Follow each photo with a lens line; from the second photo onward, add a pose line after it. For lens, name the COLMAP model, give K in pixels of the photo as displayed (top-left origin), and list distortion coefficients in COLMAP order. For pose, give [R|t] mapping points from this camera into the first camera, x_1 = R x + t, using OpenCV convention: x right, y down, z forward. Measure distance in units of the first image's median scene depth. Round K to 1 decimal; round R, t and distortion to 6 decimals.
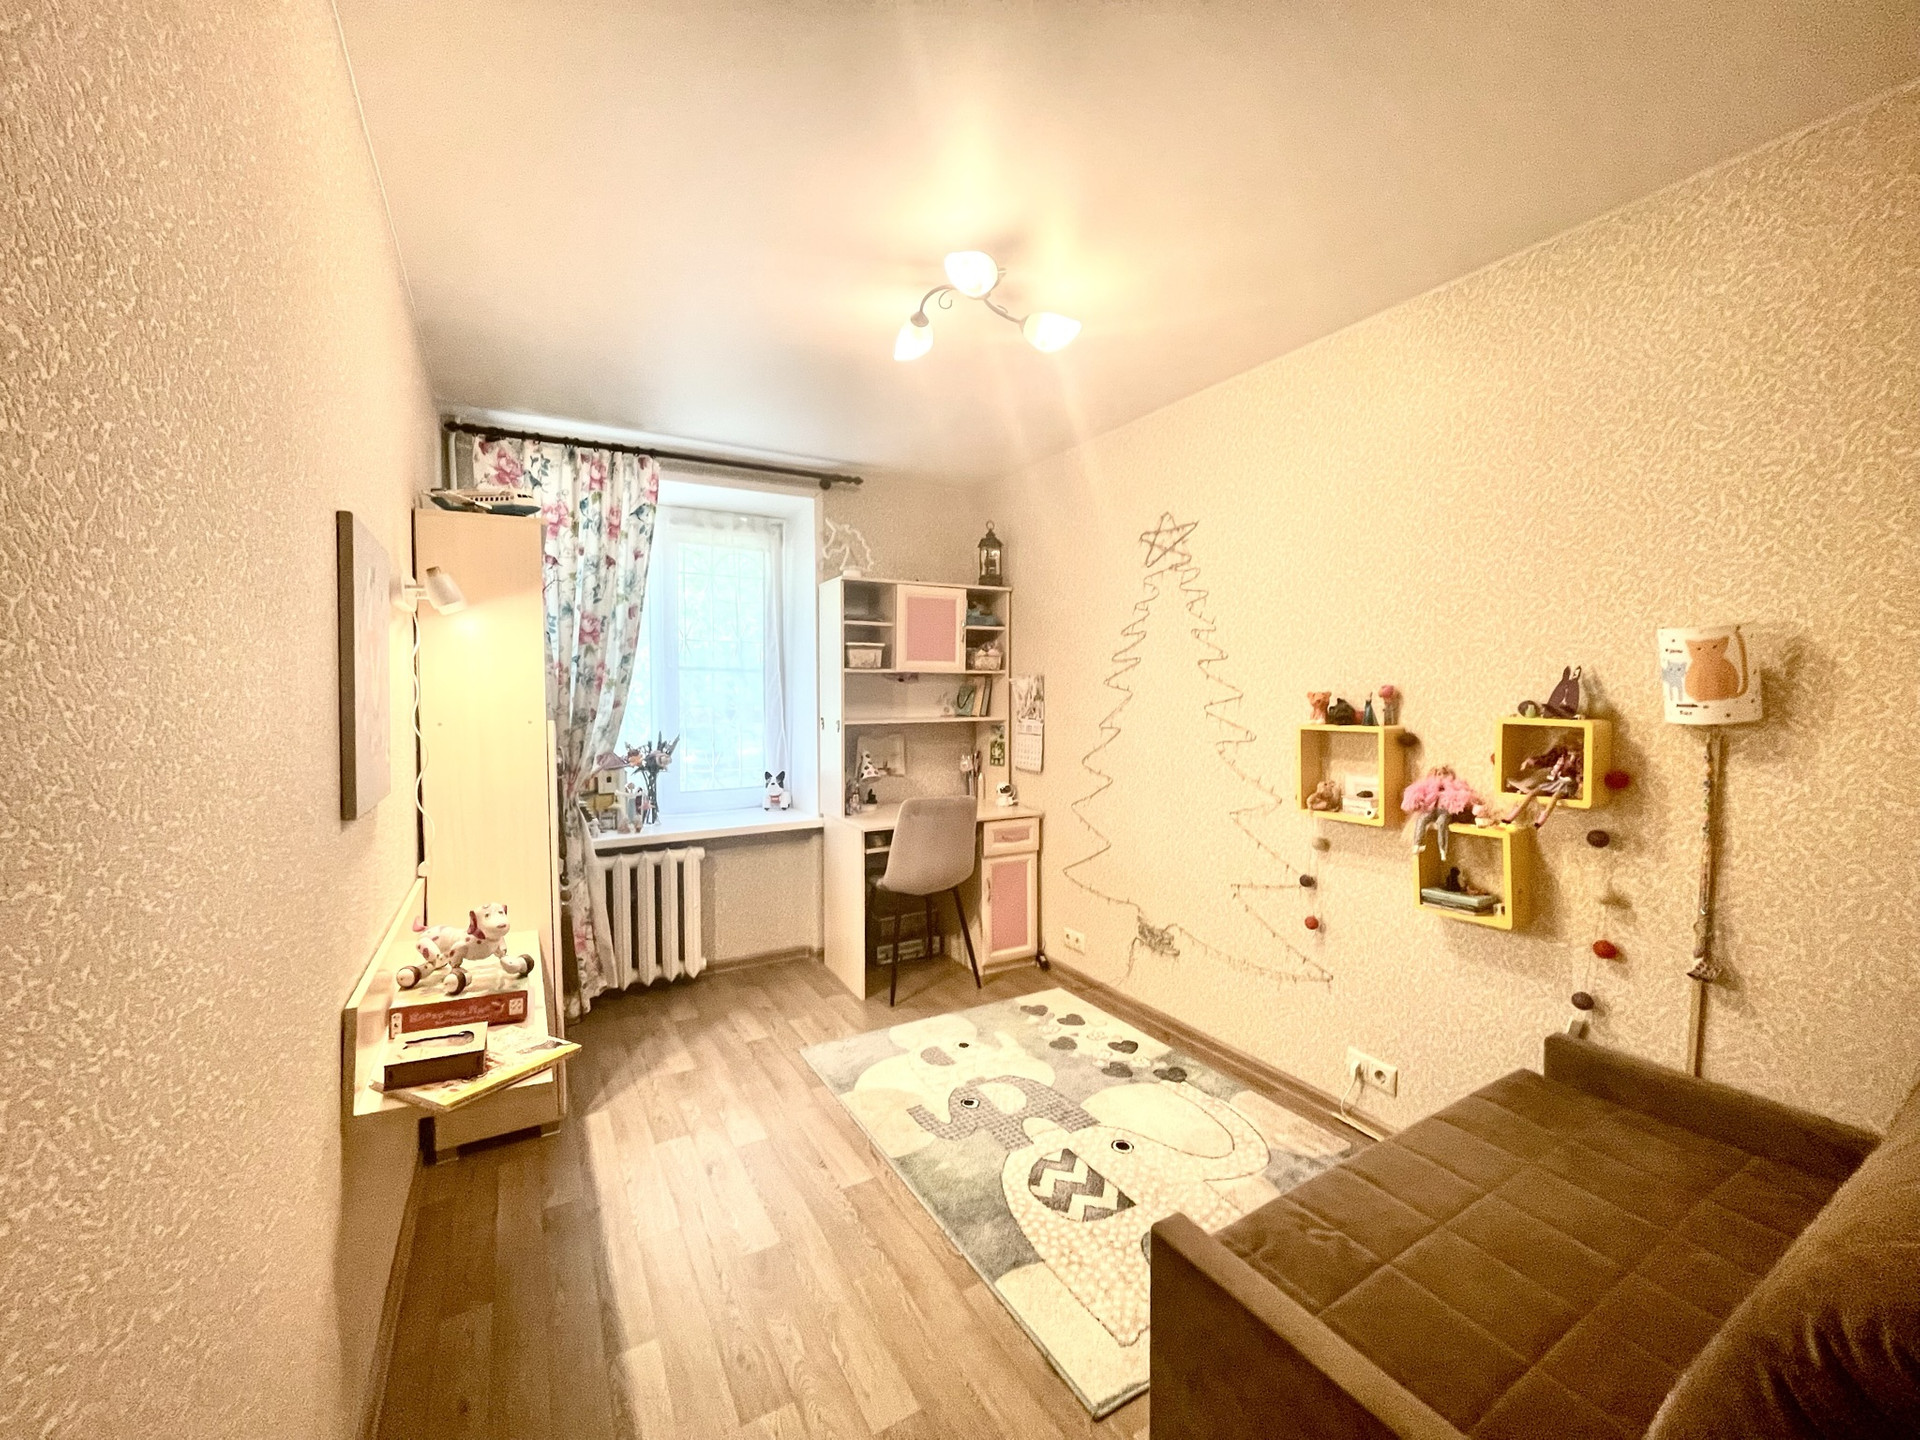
lens RADIAL K [[772.3, 0, 954.1], [0, 772.3, 706.6], [0, 0, 1]] dist [-0.012759, 0.003319]
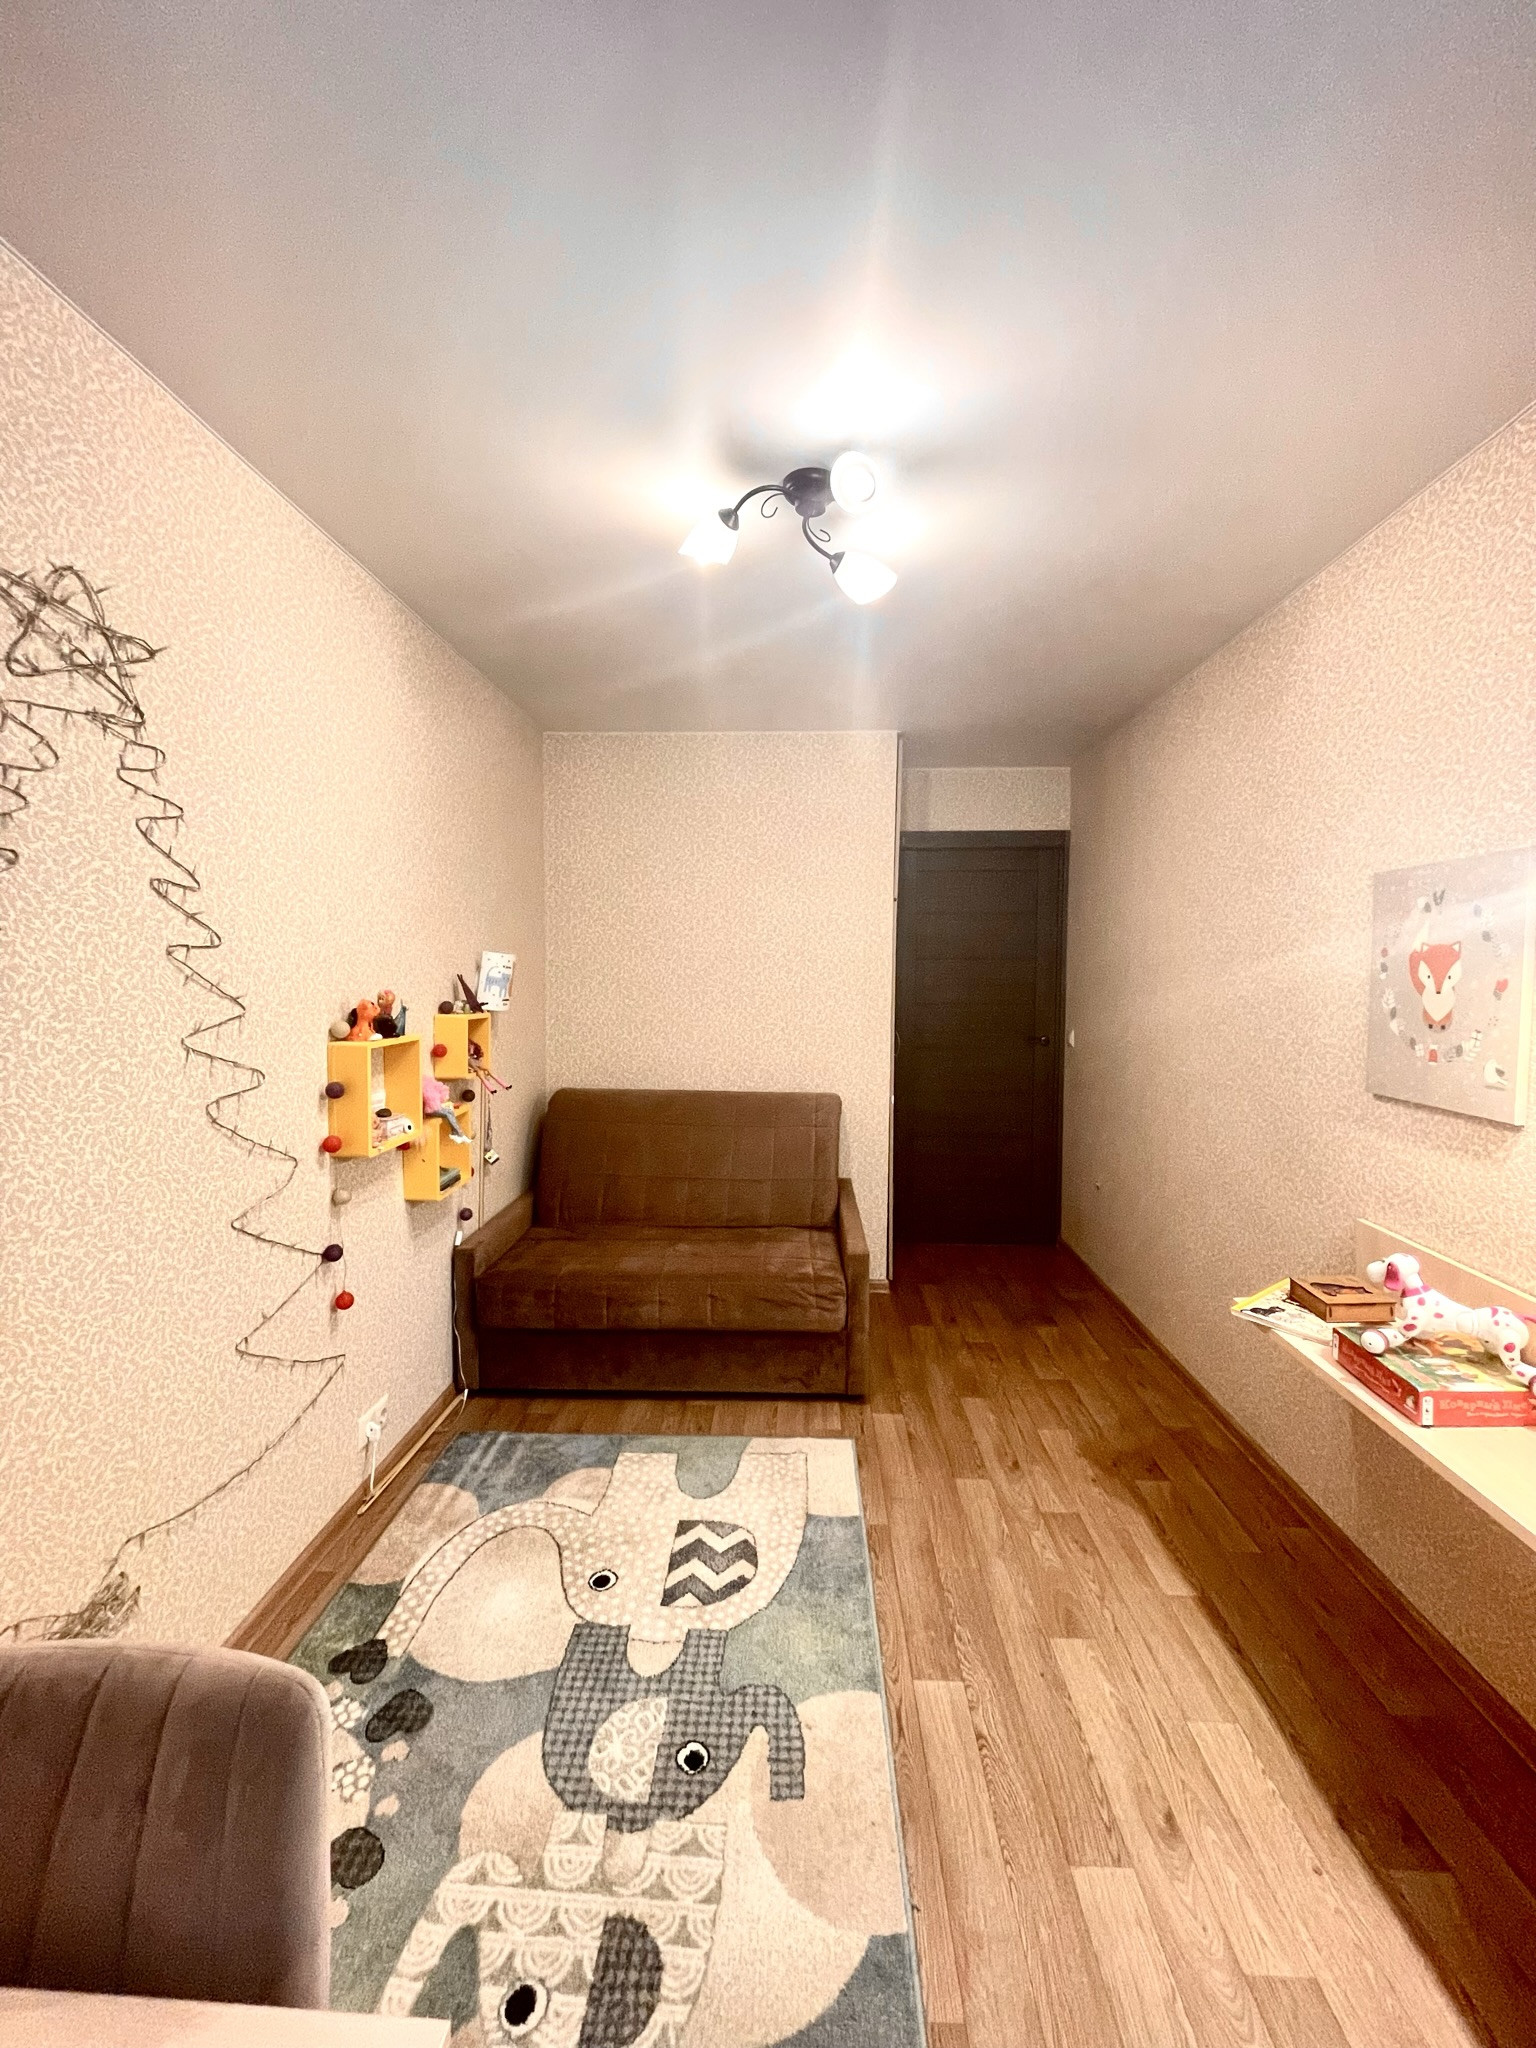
lens RADIAL K [[823.7, 0, 780.9], [0, 823.7, 1017.8], [0, 0, 1]] dist [-0.012759, 0.003319]
pose [[-0.855325, -0.028578, 0.517303, -0.294341], [0.009428, 0.997454, 0.070691, -0.050386], [-0.518006, 0.065341, -0.852878, 1.315890]]
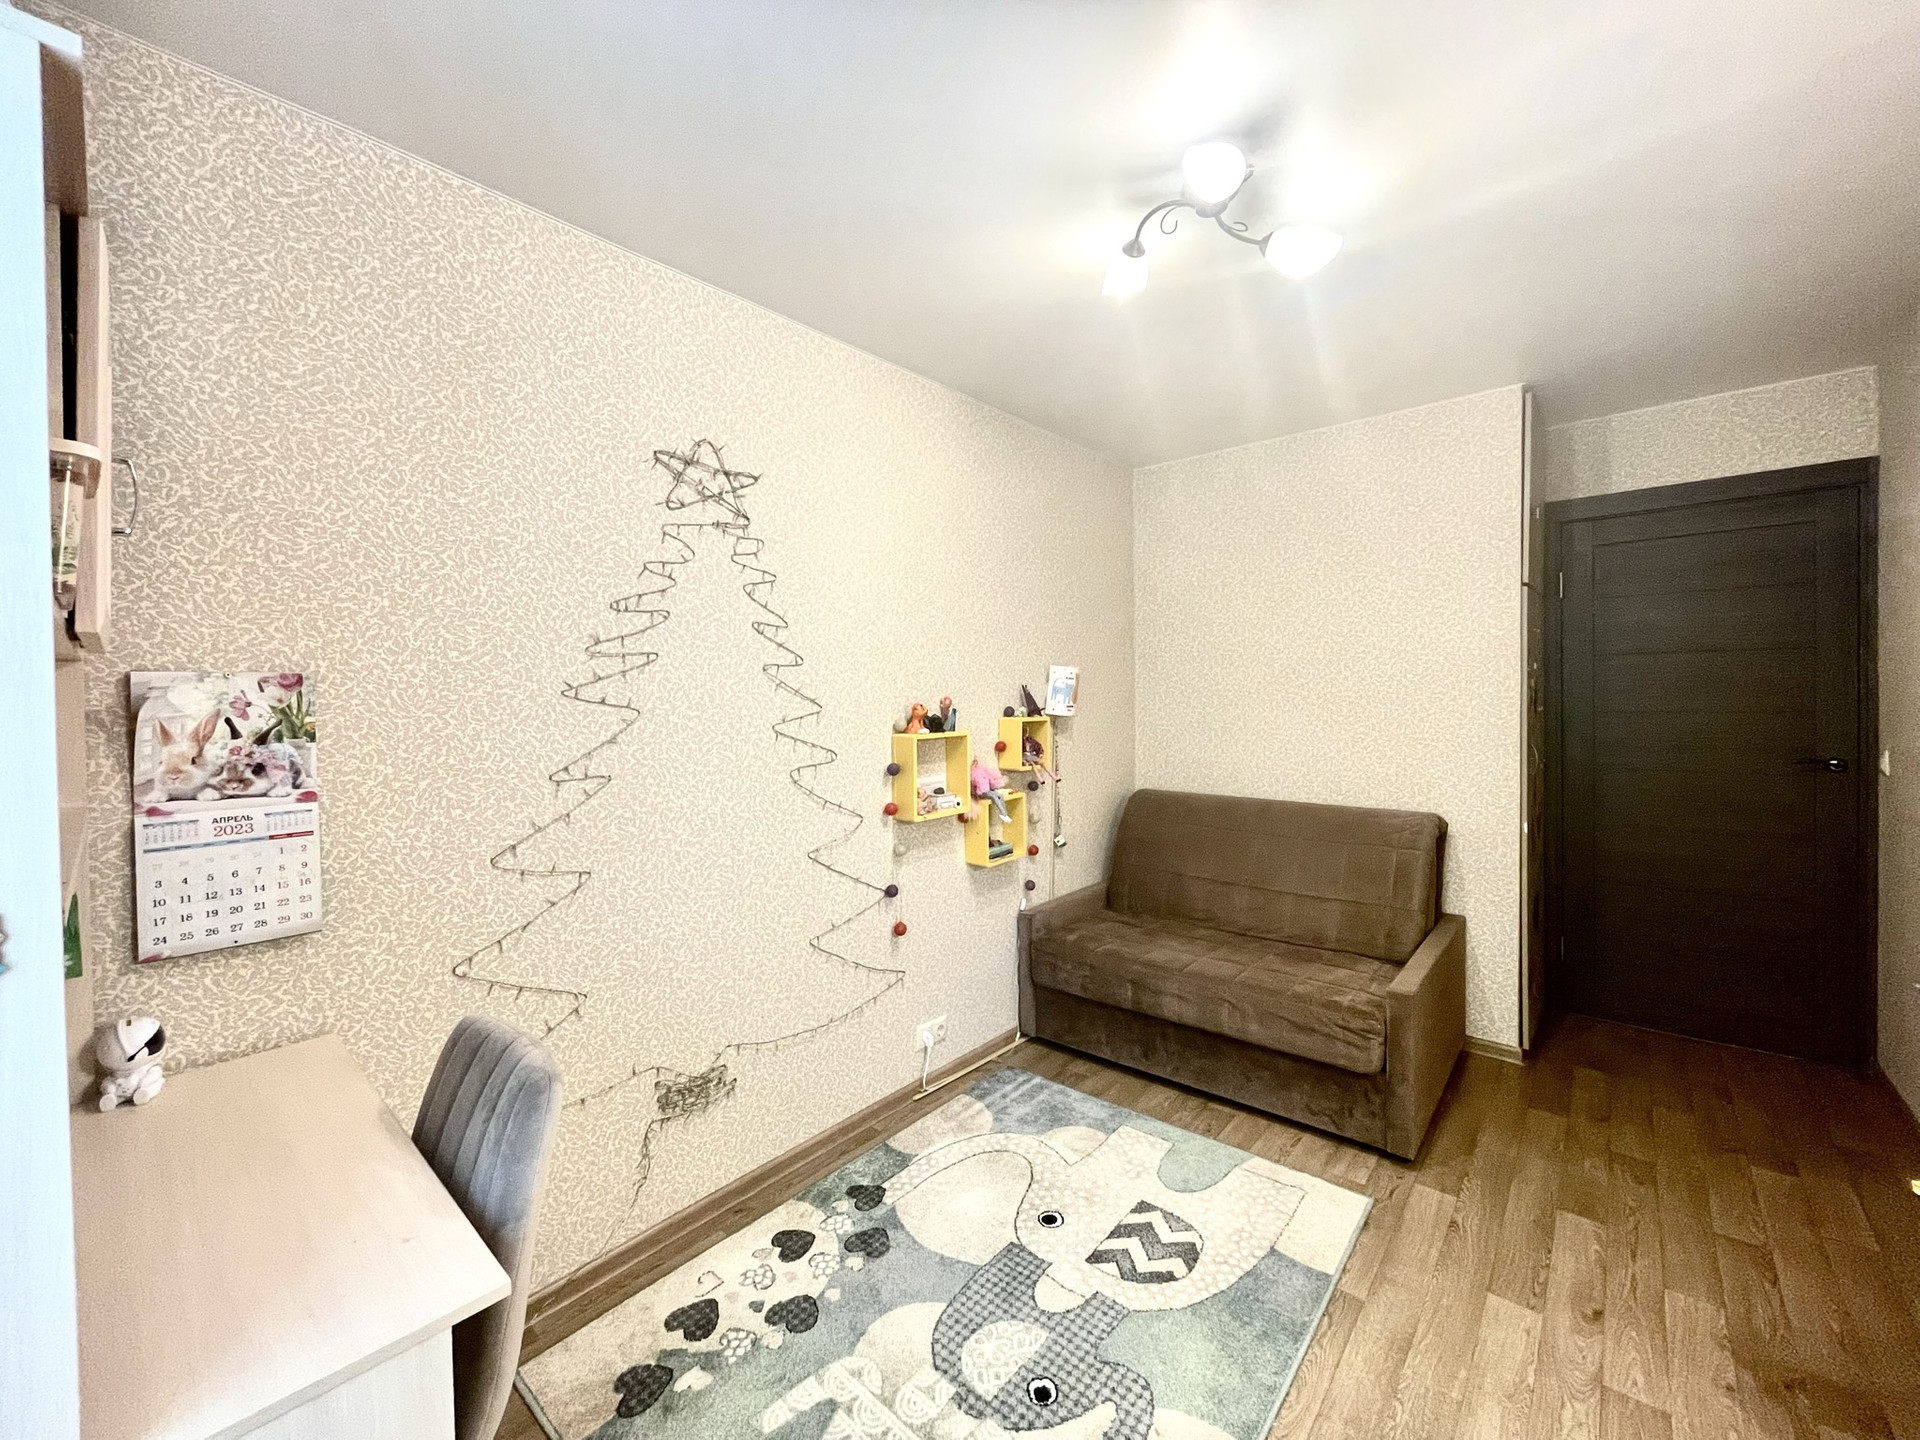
lens RADIAL K [[772.3, 0, 954.1], [0, 772.3, 706.6], [0, 0, 1]] dist [-0.012759, 0.003319]
pose [[-0.332747, -0.003940, 0.943008, -0.473352], [0.036393, 0.999193, 0.017016, -0.026933], [-0.942313, 0.039981, -0.332335, 1.140697]]
